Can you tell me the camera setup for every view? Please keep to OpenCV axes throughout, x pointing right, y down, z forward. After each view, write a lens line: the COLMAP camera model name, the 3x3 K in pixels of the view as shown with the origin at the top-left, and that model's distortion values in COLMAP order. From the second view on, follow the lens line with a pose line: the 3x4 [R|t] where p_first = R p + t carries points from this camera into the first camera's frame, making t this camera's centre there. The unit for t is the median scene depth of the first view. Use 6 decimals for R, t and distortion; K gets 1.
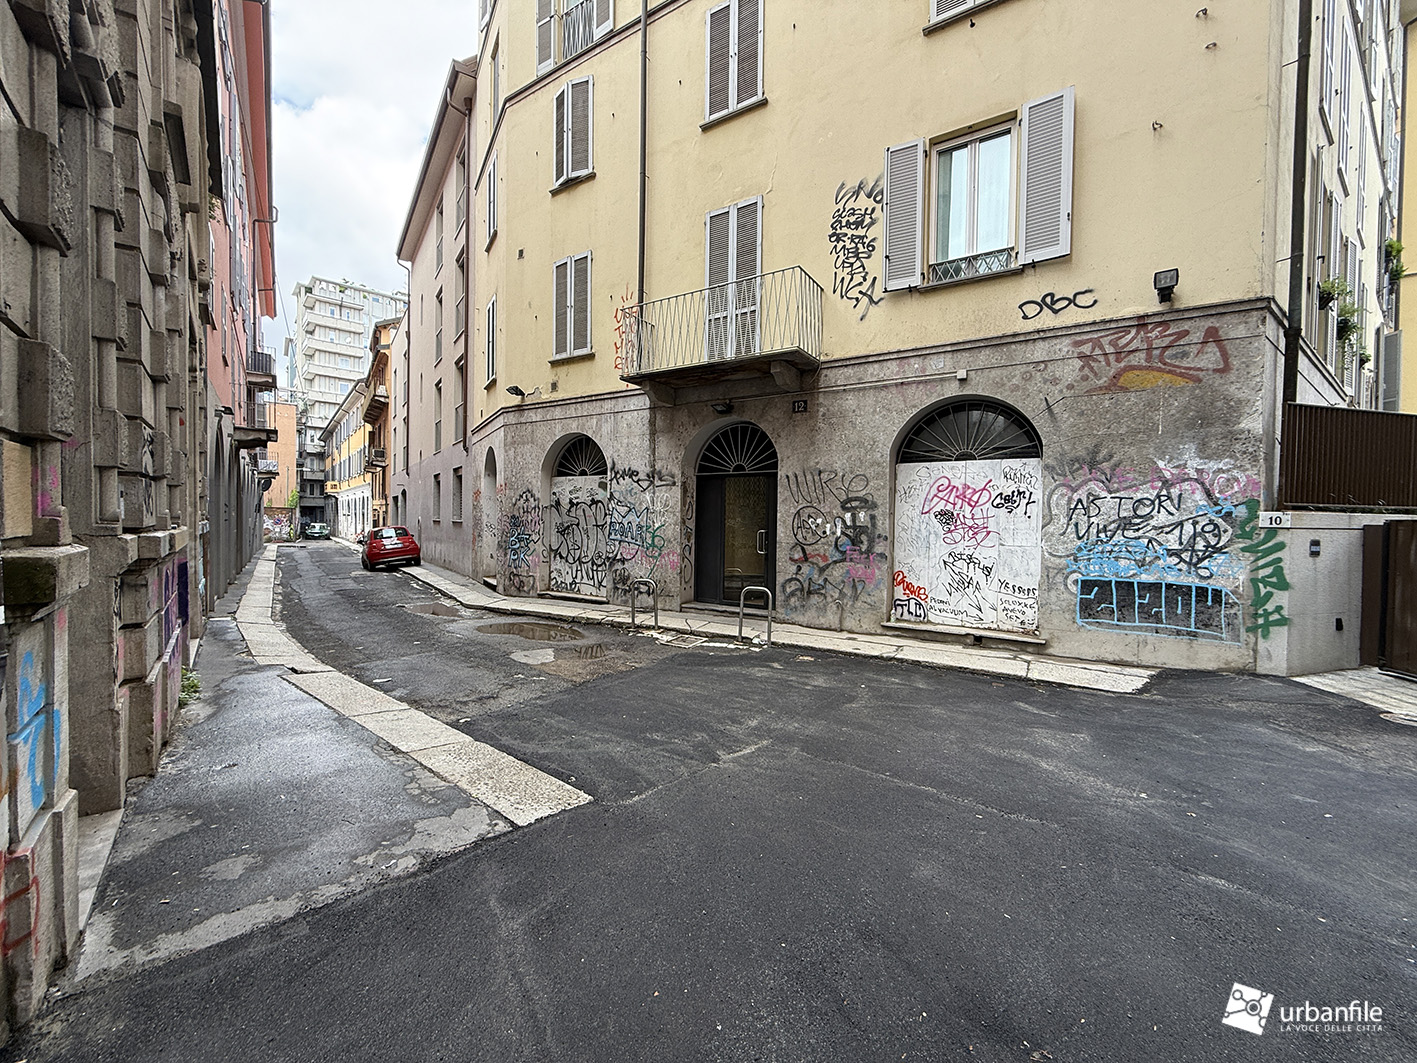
lens RADIAL K [[564.6, 0, 708.5], [0, 564.6, 531.5], [0, 0, 1]] dist [0.007661, -0.000100]
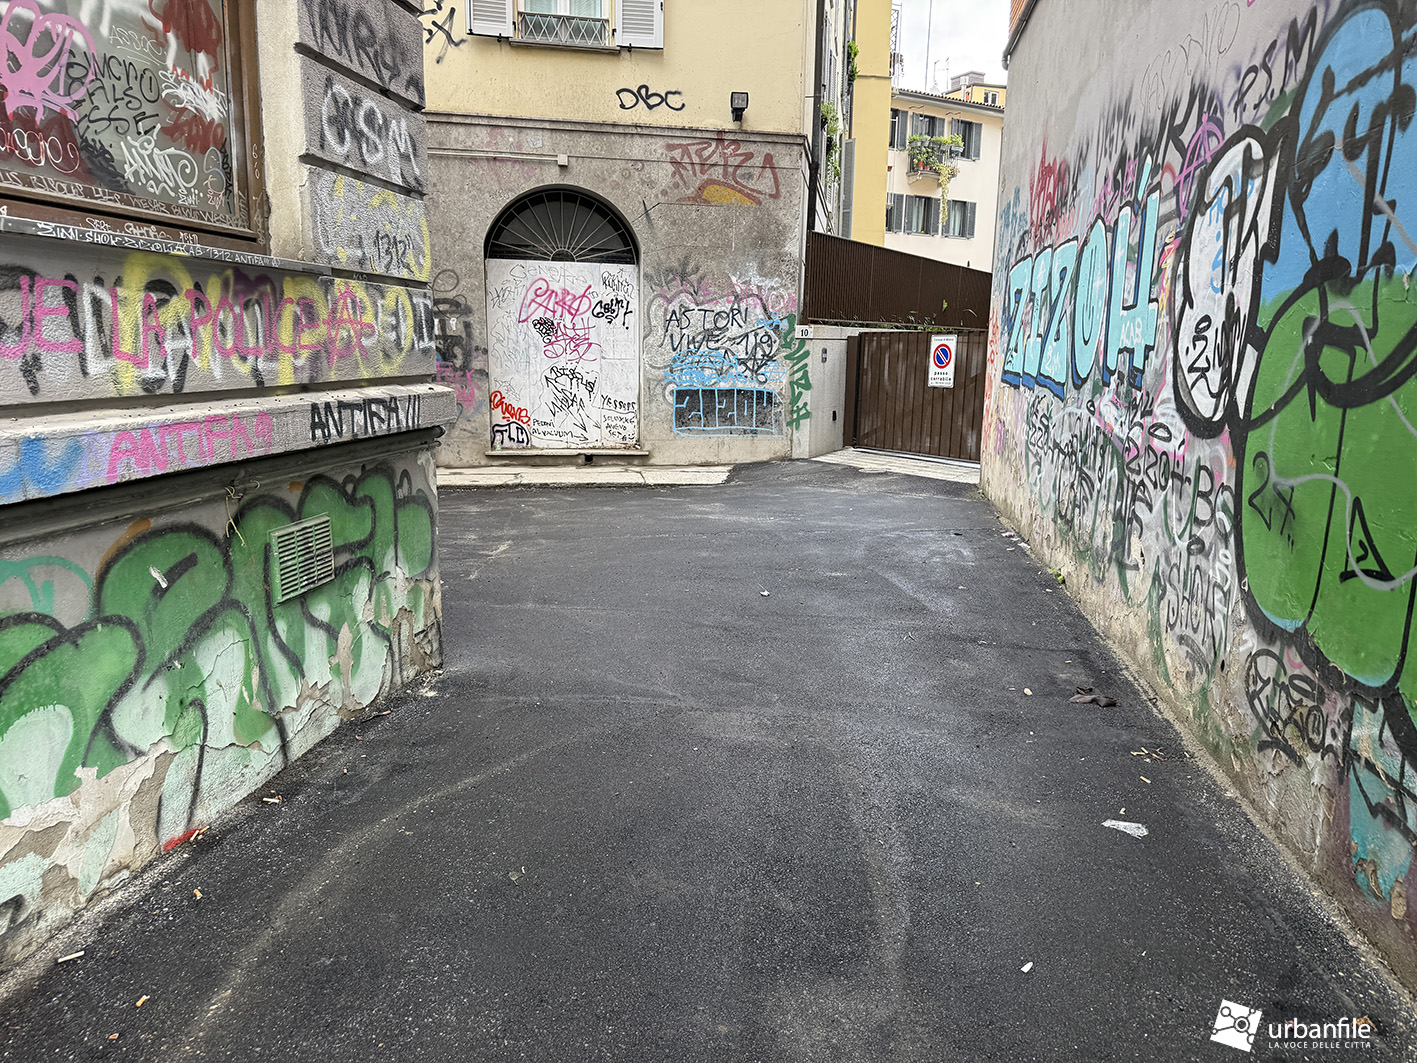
lens RADIAL K [[961.3, 0, 708.5], [0, 961.3, 531.5], [0, 0, 1]] dist [0.179914, -0.311369]
pose [[0.728152, -0.134240, 0.672141, -0.539456], [0.008589, 0.982343, 0.186889, 0.008705], [-0.685361, -0.130311, 0.716449, -0.361104]]
